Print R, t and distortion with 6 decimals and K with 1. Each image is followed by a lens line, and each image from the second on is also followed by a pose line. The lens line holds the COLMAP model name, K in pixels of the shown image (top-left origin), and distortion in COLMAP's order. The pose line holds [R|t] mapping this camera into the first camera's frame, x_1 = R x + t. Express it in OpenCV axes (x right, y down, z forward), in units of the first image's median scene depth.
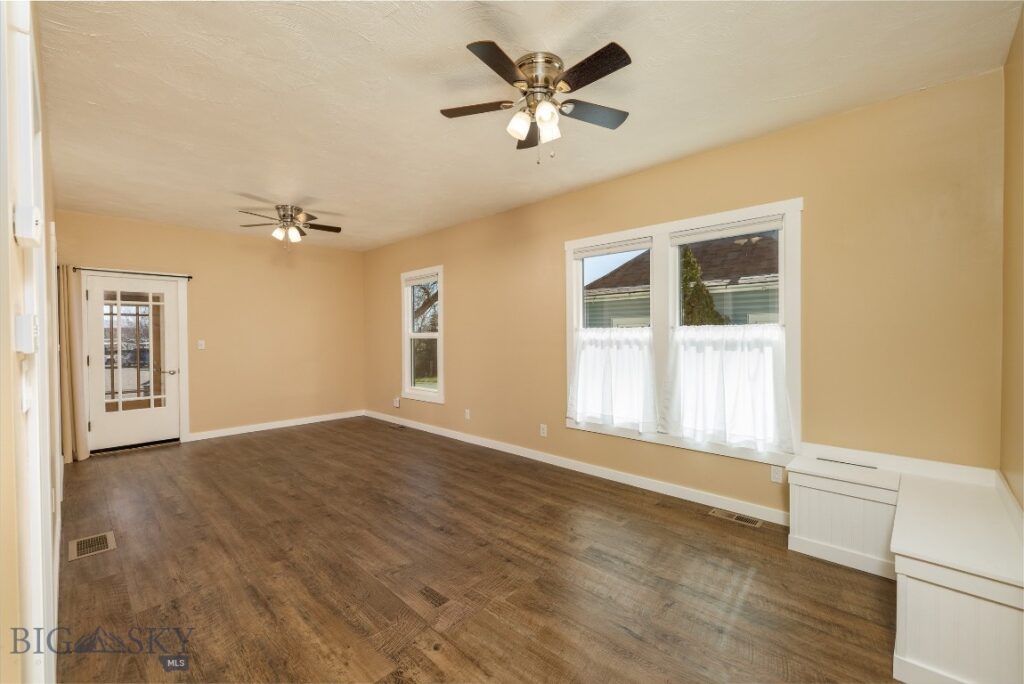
lens RADIAL K [[443.1, 0, 497.6], [0, 443.1, 335.9], [0, 0, 1]] dist [-0.000170, -0.000792]
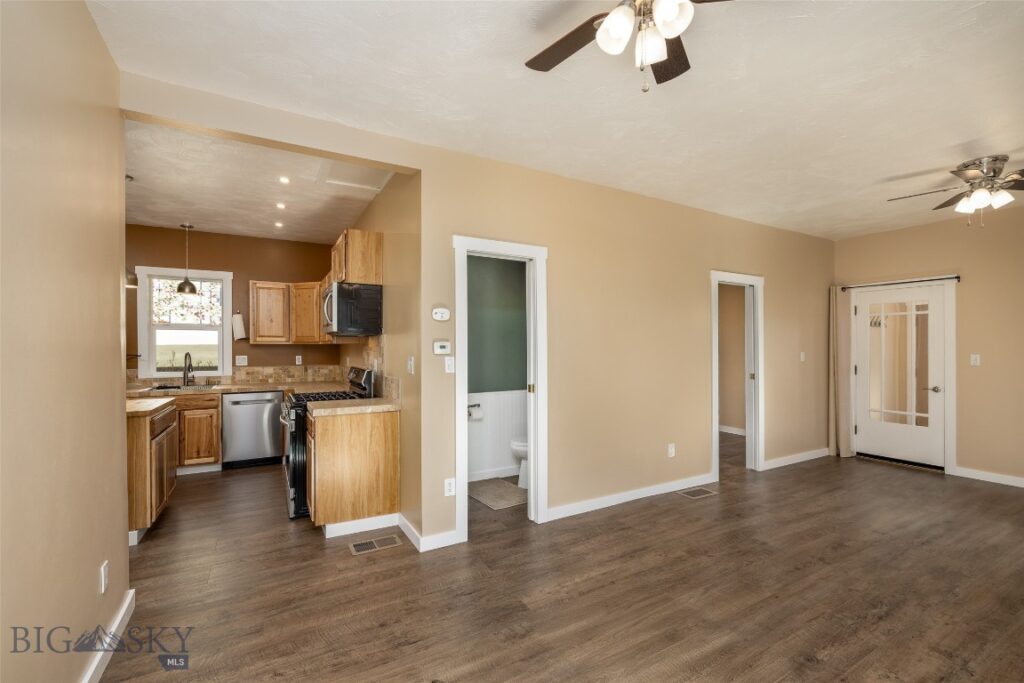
lens RADIAL K [[440.1, 0, 508.3], [0, 440.1, 346.7], [0, 0, 1]] dist [-0.000003, 0.002126]
pose [[-0.277441, 0.007544, -0.960713, 0.508842], [-0.003598, 0.999954, 0.008891, -0.011743], [0.960736, 0.005924, -0.277402, 0.650314]]
